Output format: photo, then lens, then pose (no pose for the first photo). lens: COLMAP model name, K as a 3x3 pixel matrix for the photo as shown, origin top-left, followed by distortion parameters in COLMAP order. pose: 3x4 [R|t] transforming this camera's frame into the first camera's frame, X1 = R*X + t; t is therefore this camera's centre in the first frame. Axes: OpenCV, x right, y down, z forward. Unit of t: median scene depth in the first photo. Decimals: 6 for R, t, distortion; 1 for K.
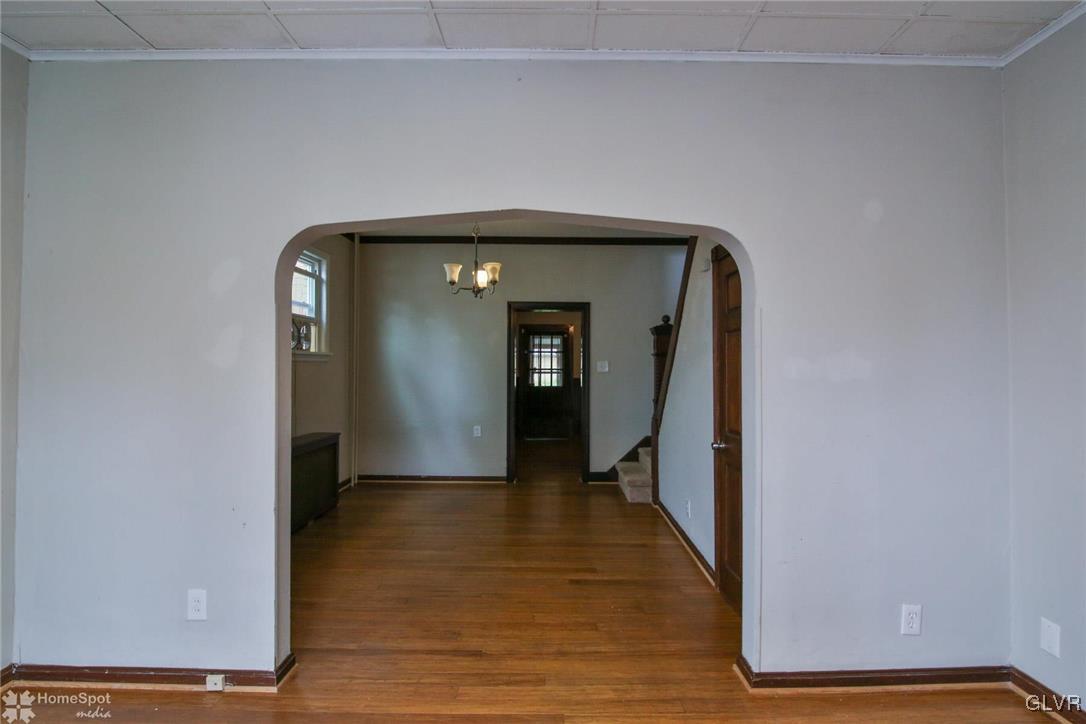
lens RADIAL K [[533.0, 0, 545.1], [0, 533.0, 361.5], [0, 0, 1]] dist [0.005310, -0.003728]
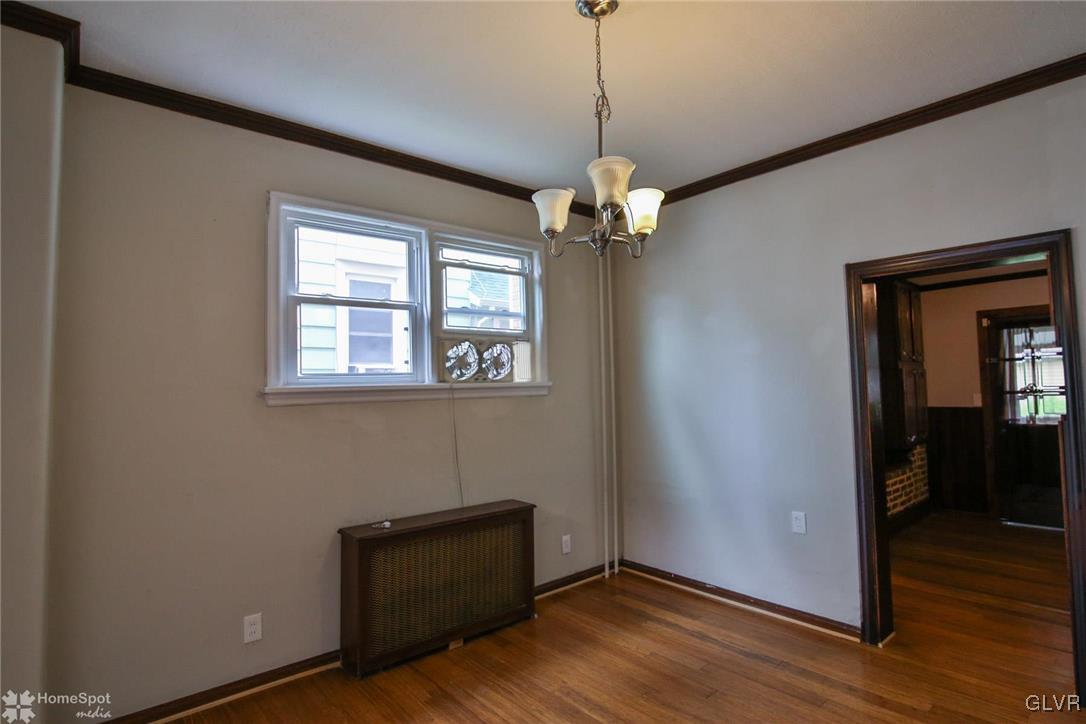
lens RADIAL K [[557.9, 0, 544.7], [0, 557.9, 358.8], [0, 0, 1]] dist [-0.025783, -0.000161]
pose [[0.668667, -0.056864, -0.741384, 0.120448], [0.030870, 0.998335, -0.048729, -0.009932], [0.742921, 0.009697, 0.669309, 0.466121]]
